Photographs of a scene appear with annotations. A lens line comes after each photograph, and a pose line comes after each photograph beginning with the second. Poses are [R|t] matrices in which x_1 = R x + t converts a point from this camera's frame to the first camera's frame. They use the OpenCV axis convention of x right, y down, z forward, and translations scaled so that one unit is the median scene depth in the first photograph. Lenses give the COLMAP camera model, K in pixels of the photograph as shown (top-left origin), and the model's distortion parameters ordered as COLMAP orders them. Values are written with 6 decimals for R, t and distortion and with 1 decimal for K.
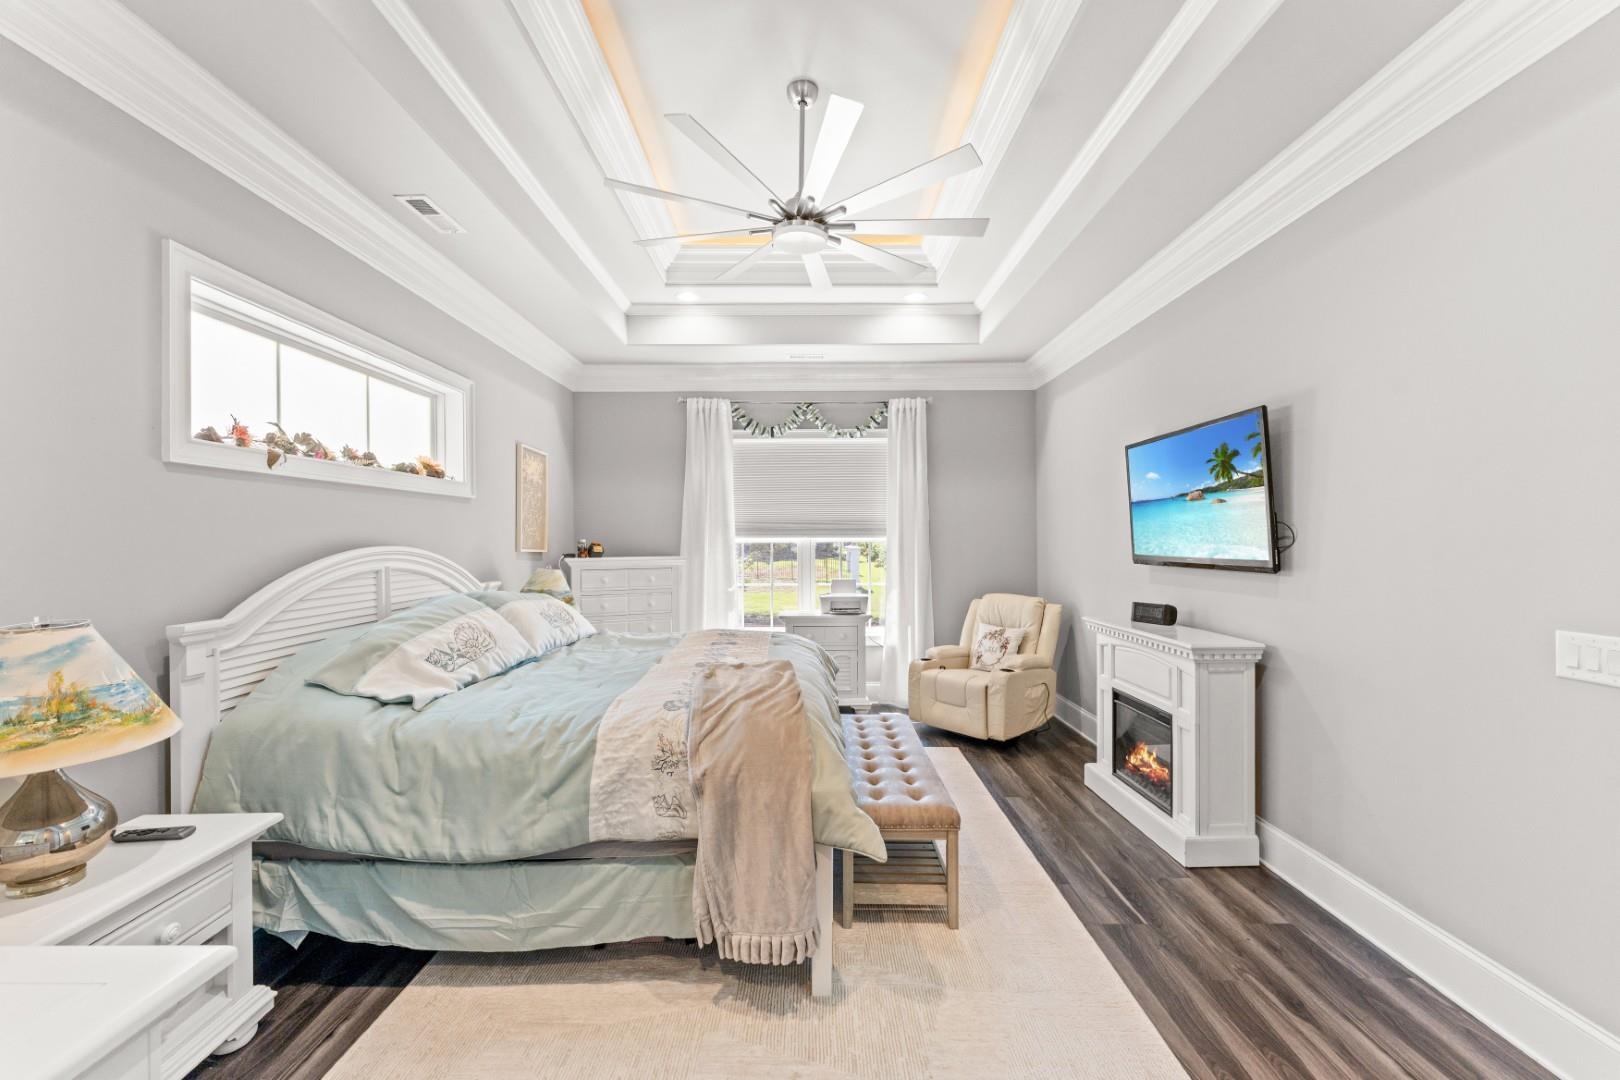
lens RADIAL K [[653.0, 0, 802.8], [0, 653.0, 533.7], [0, 0, 1]] dist [0.000018, 0.000120]
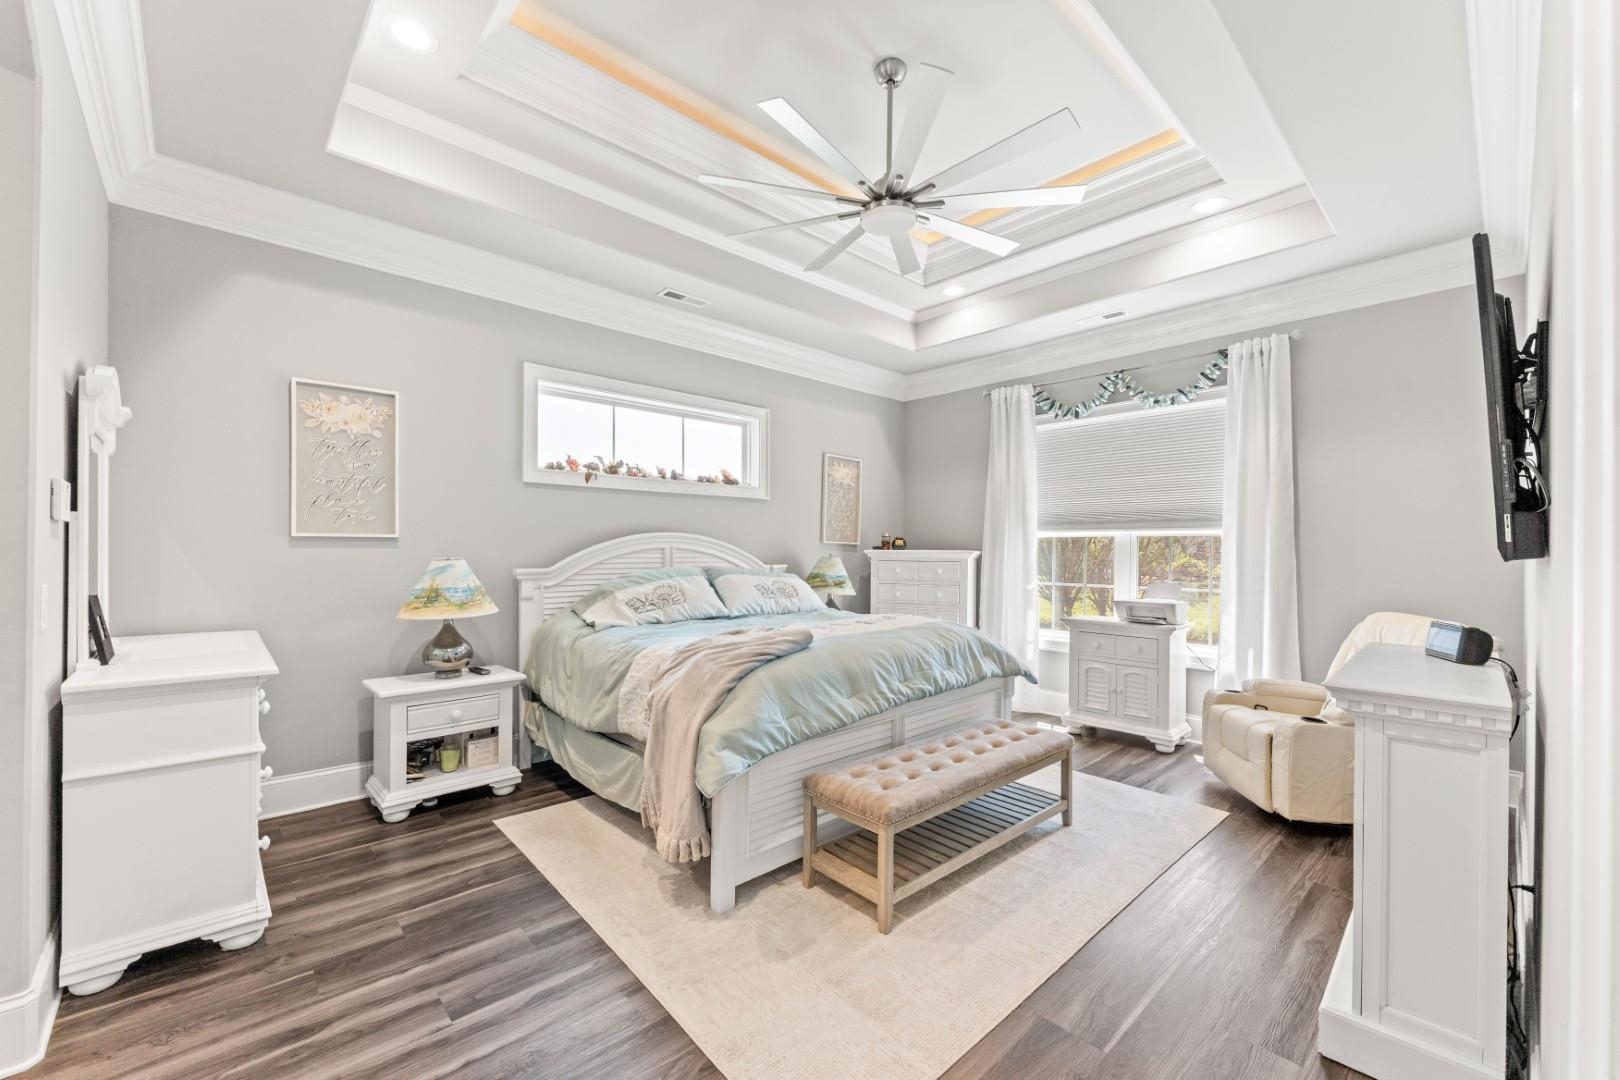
lens RADIAL K [[653.0, 0, 799.7], [0, 653.0, 548.4], [0, 0, 1]] dist [0.000018, 0.000120]
pose [[0.670345, 0.007295, -0.742013, 0.404975], [-0.003388, 0.999971, 0.006771, 0.027481], [0.742042, -0.002025, 0.670351, 0.143599]]
